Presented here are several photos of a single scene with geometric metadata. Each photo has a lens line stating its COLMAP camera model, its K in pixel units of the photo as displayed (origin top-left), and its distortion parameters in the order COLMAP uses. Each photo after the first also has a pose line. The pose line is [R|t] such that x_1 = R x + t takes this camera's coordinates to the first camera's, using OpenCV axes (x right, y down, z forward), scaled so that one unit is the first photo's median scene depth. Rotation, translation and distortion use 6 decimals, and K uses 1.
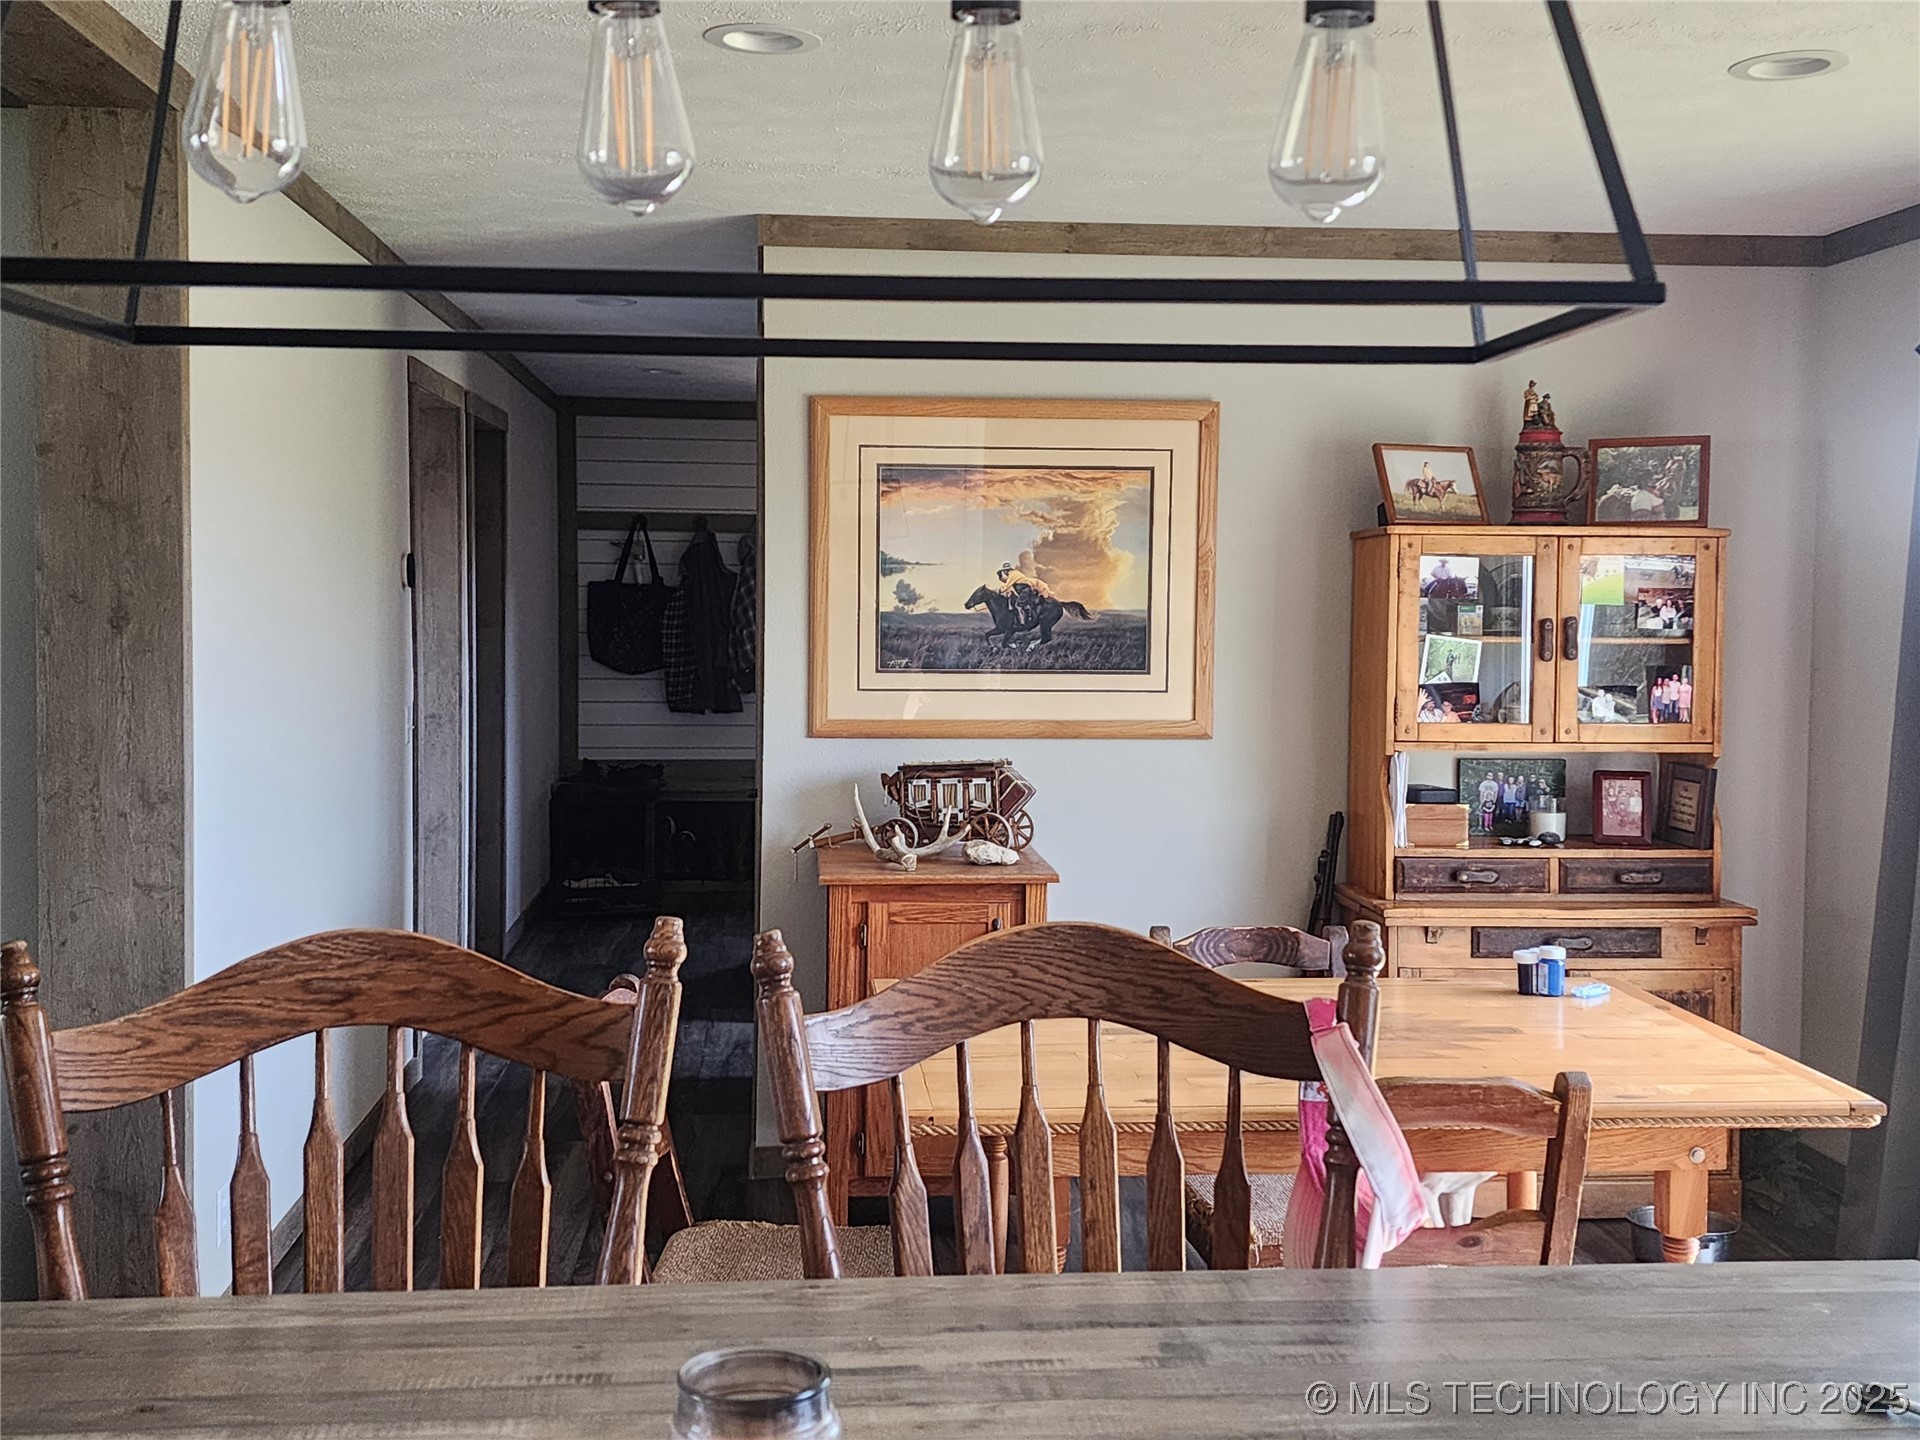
lens RADIAL K [[2048.1, 0, 952.5], [0, 2048.1, 711.5], [0, 0, 1]] dist [0.121834, 0.000000]
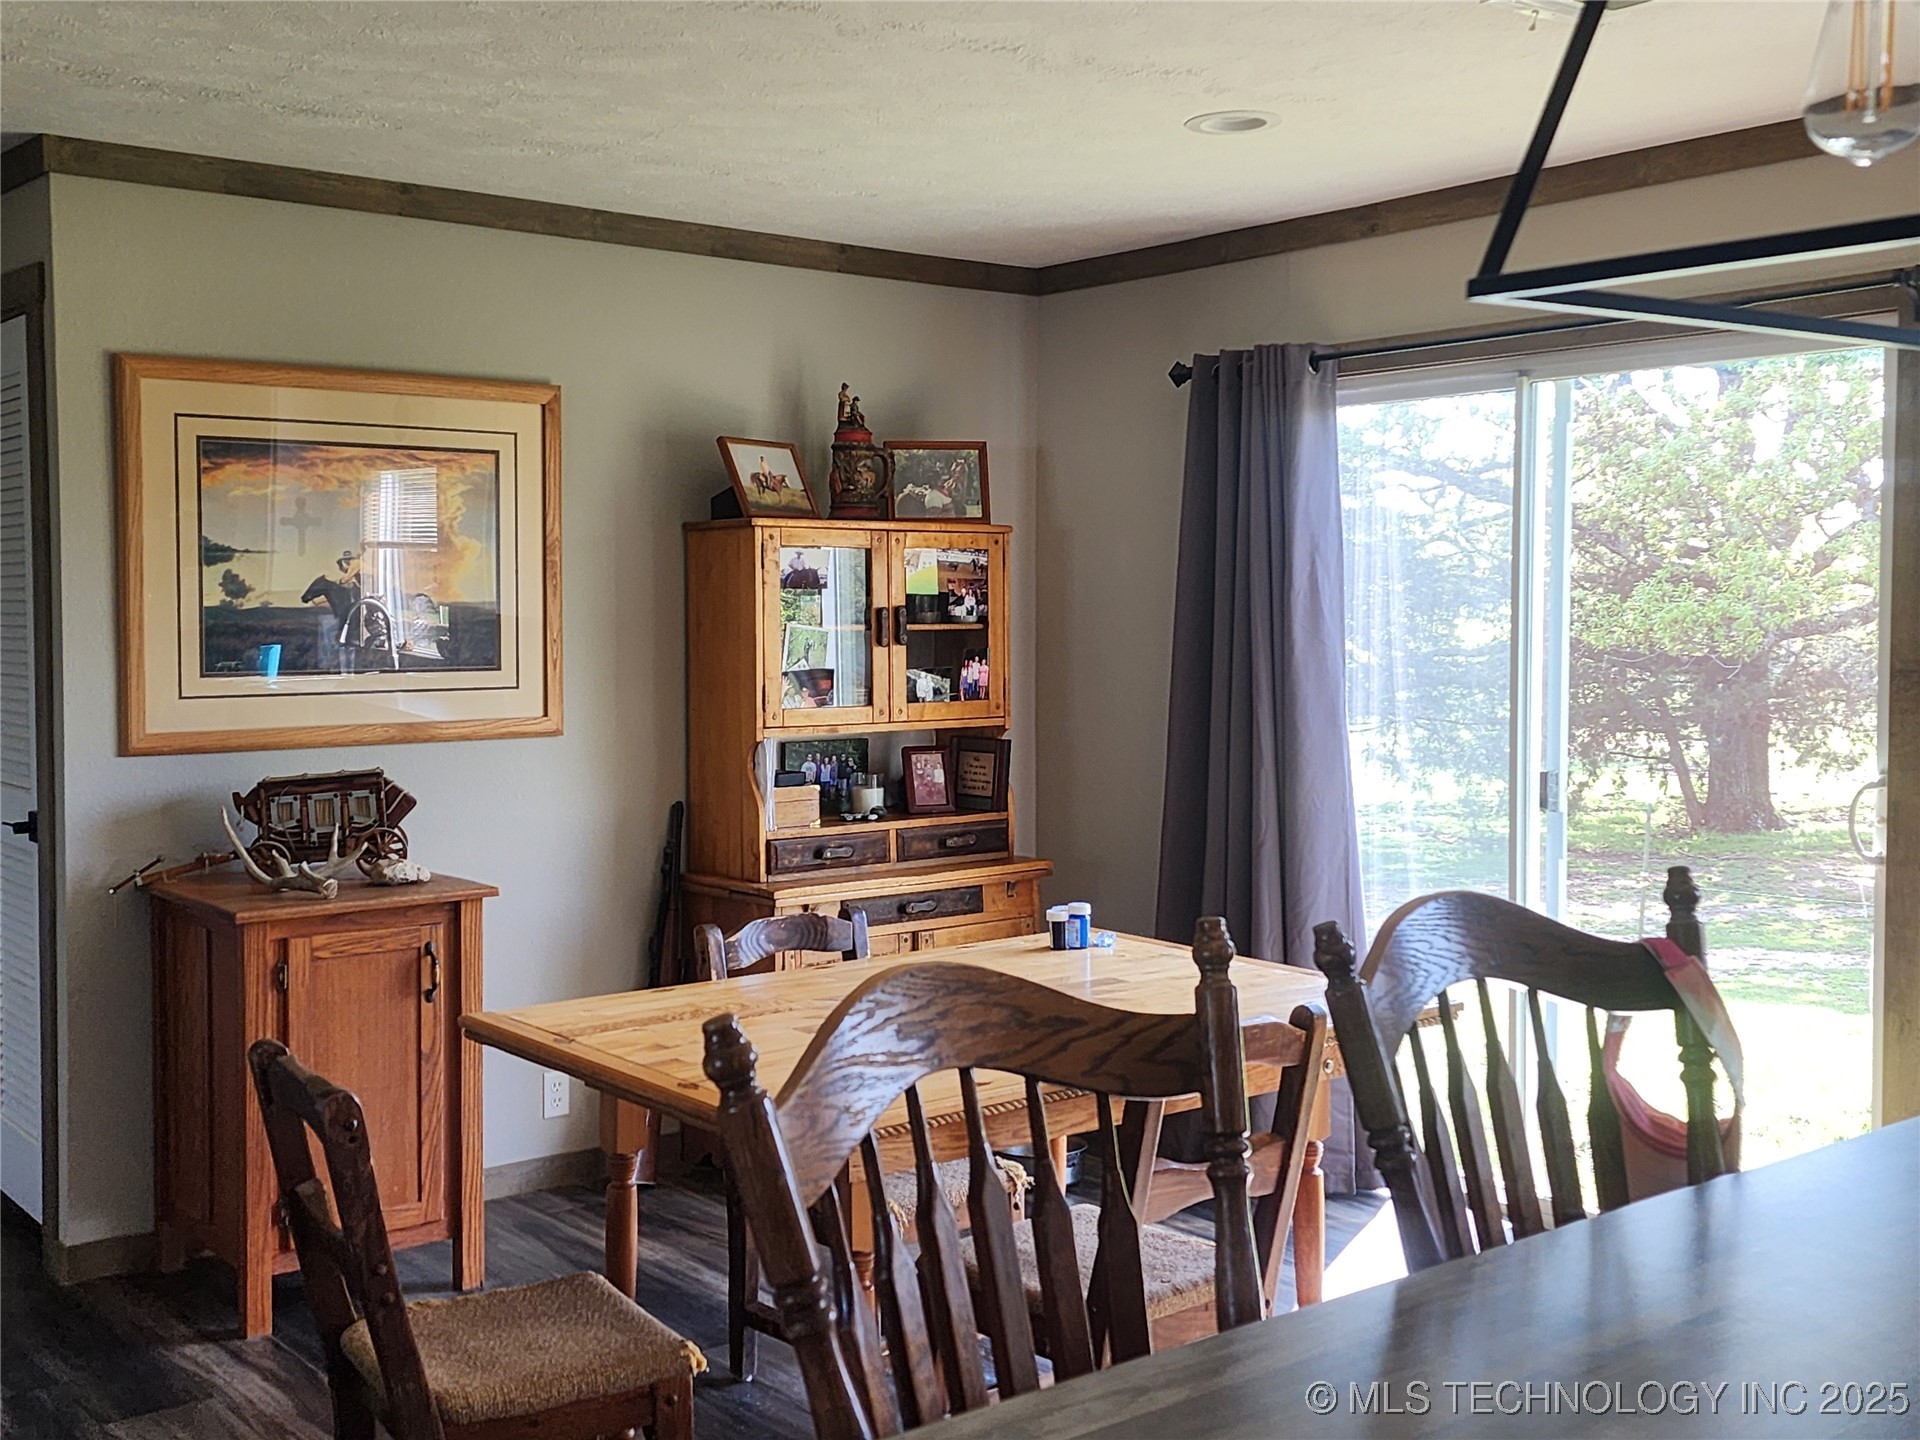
lens RADIAL K [[2048.1, 0, 948.3], [0, 2048.1, 707.6], [0, 0, 1]] dist [0.121834, 0.000000]
pose [[0.831008, -0.040096, 0.554813, -0.269544], [0.039907, 0.999126, 0.012432, -0.004602], [-0.554827, 0.011810, 0.831882, 0.097963]]
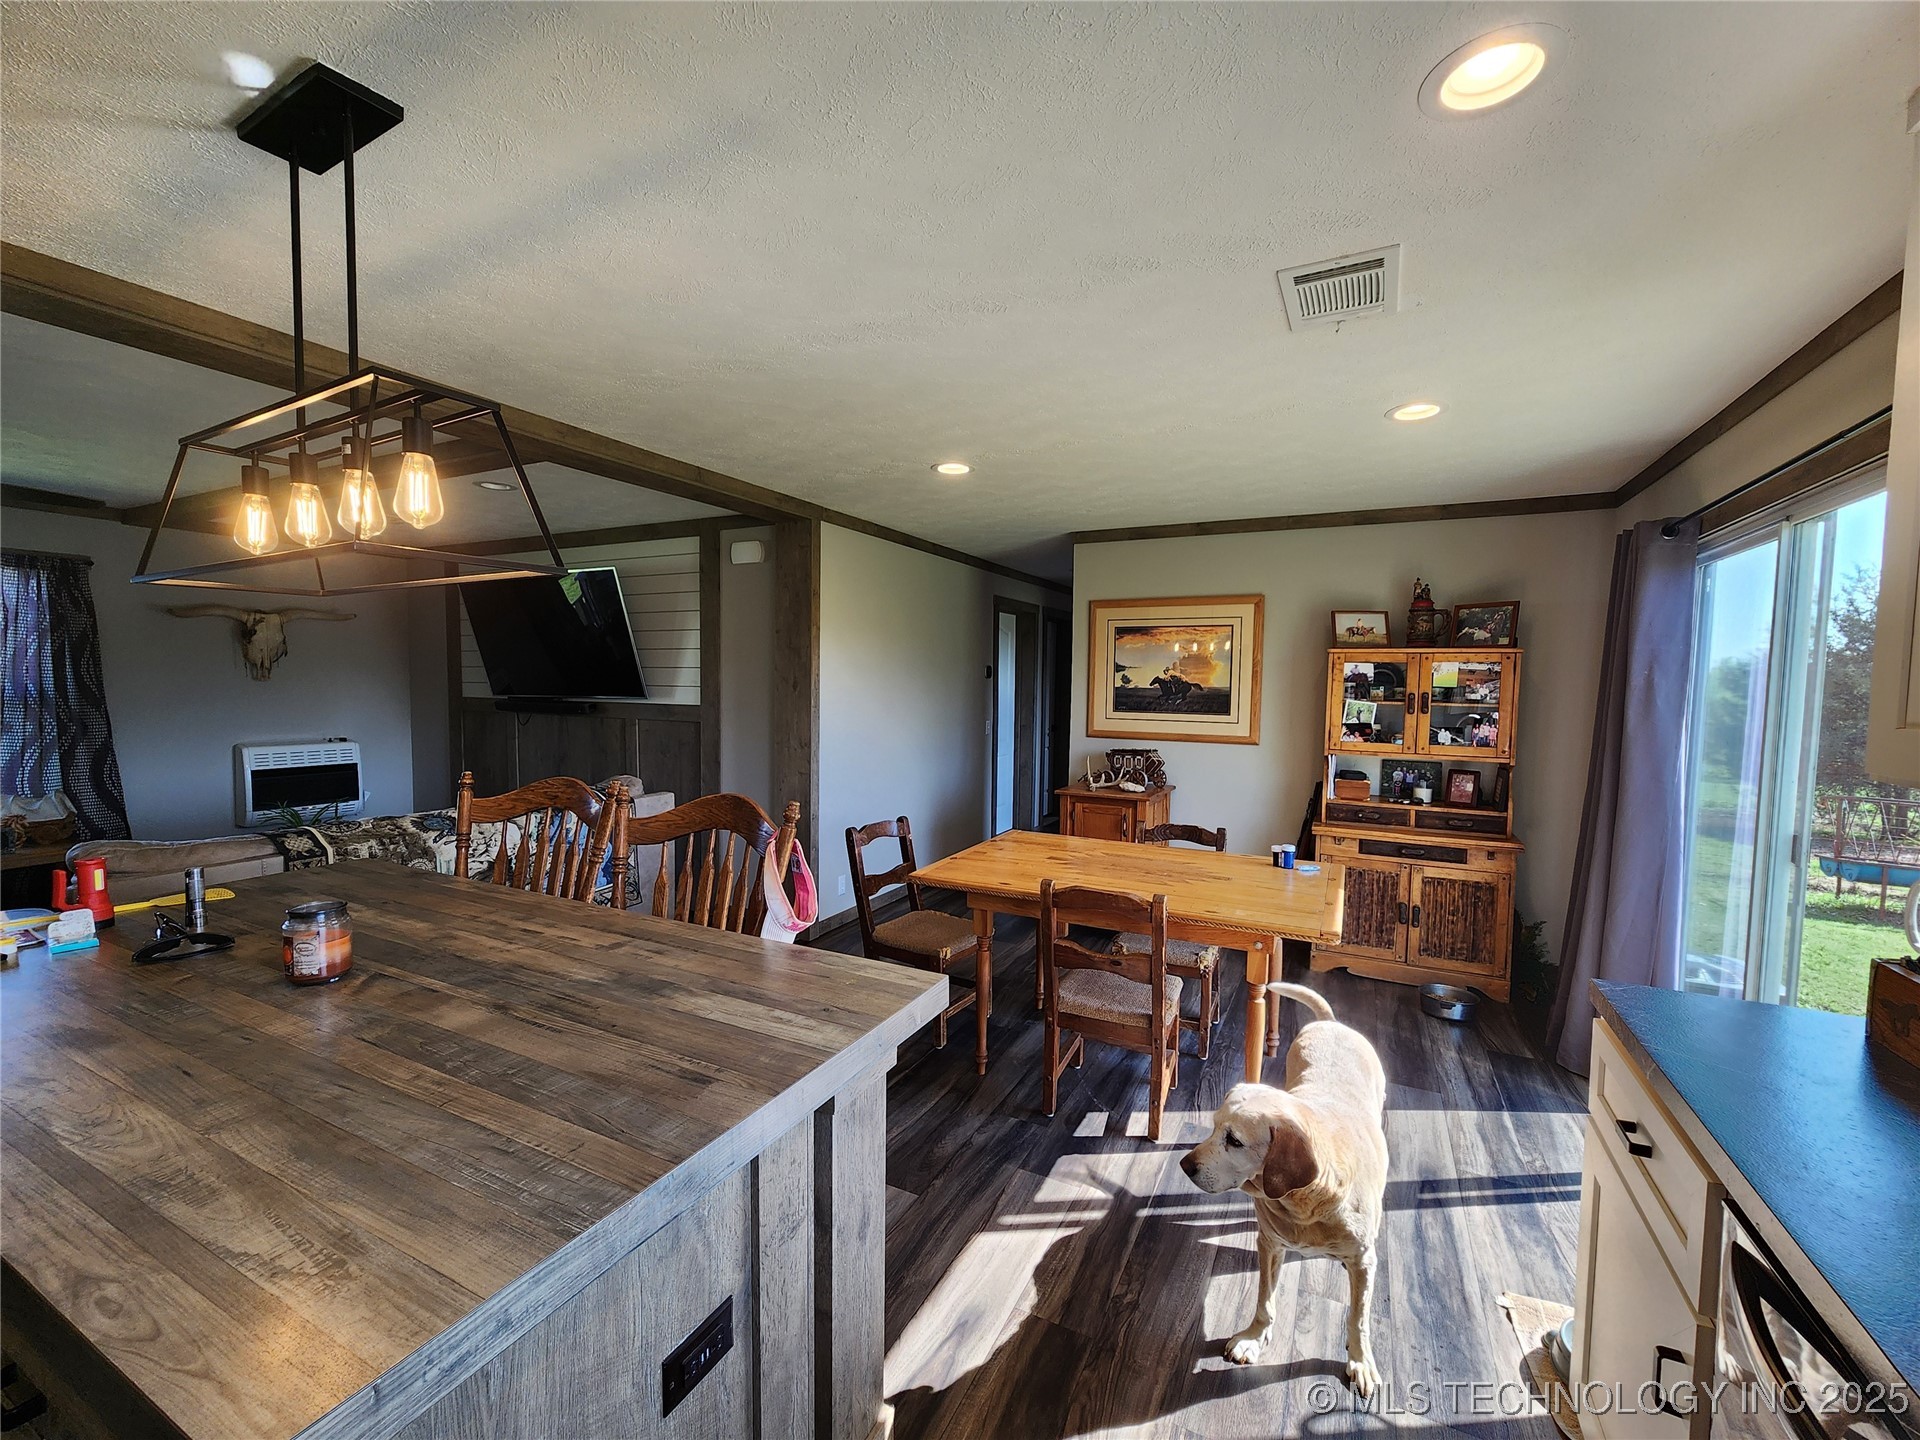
lens RADIAL K [[776.5, 0, 964.3], [0, 776.5, 732.3], [0, 0, 1]] dist [0.011553, 0.000040]
pose [[0.854759, 0.039163, -0.517546, 0.303604], [-0.036687, 0.999214, 0.015020, -0.001399], [0.517727, 0.006149, 0.855524, 0.106599]]
